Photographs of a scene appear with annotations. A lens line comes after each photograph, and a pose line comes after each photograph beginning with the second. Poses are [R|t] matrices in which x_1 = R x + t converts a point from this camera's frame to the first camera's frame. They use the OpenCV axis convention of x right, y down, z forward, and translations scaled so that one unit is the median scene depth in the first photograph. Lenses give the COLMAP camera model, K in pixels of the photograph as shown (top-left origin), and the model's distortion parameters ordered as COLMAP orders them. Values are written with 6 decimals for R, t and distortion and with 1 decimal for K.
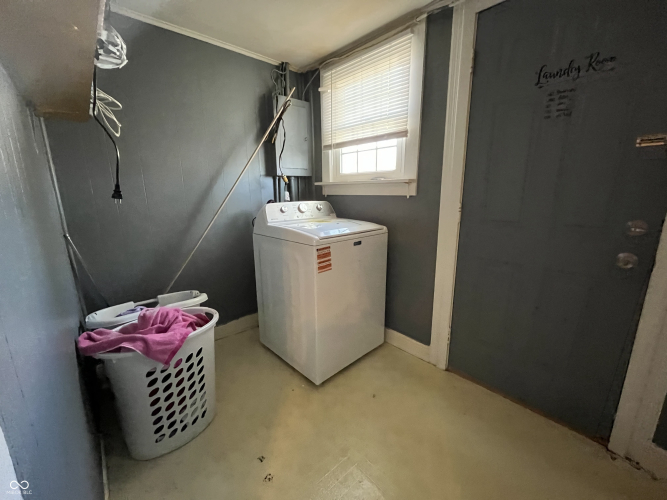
lens RADIAL K [[269.9, 0, 330.3], [0, 269.9, 249.7], [0, 0, 1]] dist [-0.002751, -0.000214]
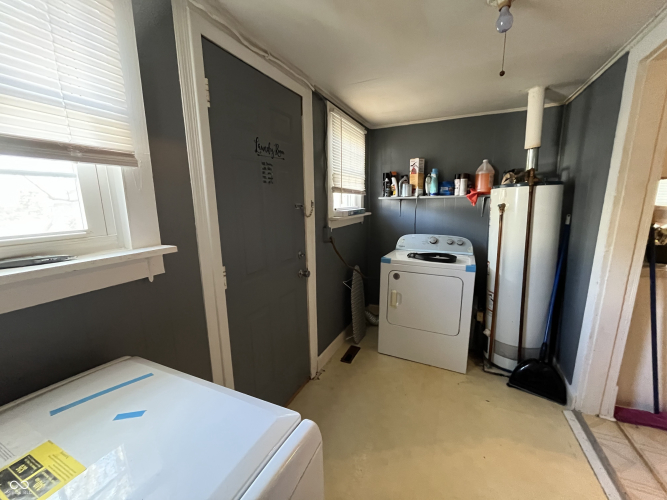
lens RADIAL K [[269.9, 0, 330.3], [0, 269.9, 249.7], [0, 0, 1]] dist [-0.002751, -0.000214]
pose [[-0.383007, -0.139122, 0.913209, -0.456113], [0.232567, 0.942227, 0.241083, -0.429722], [-0.893990, 0.304718, -0.328524, 1.233783]]
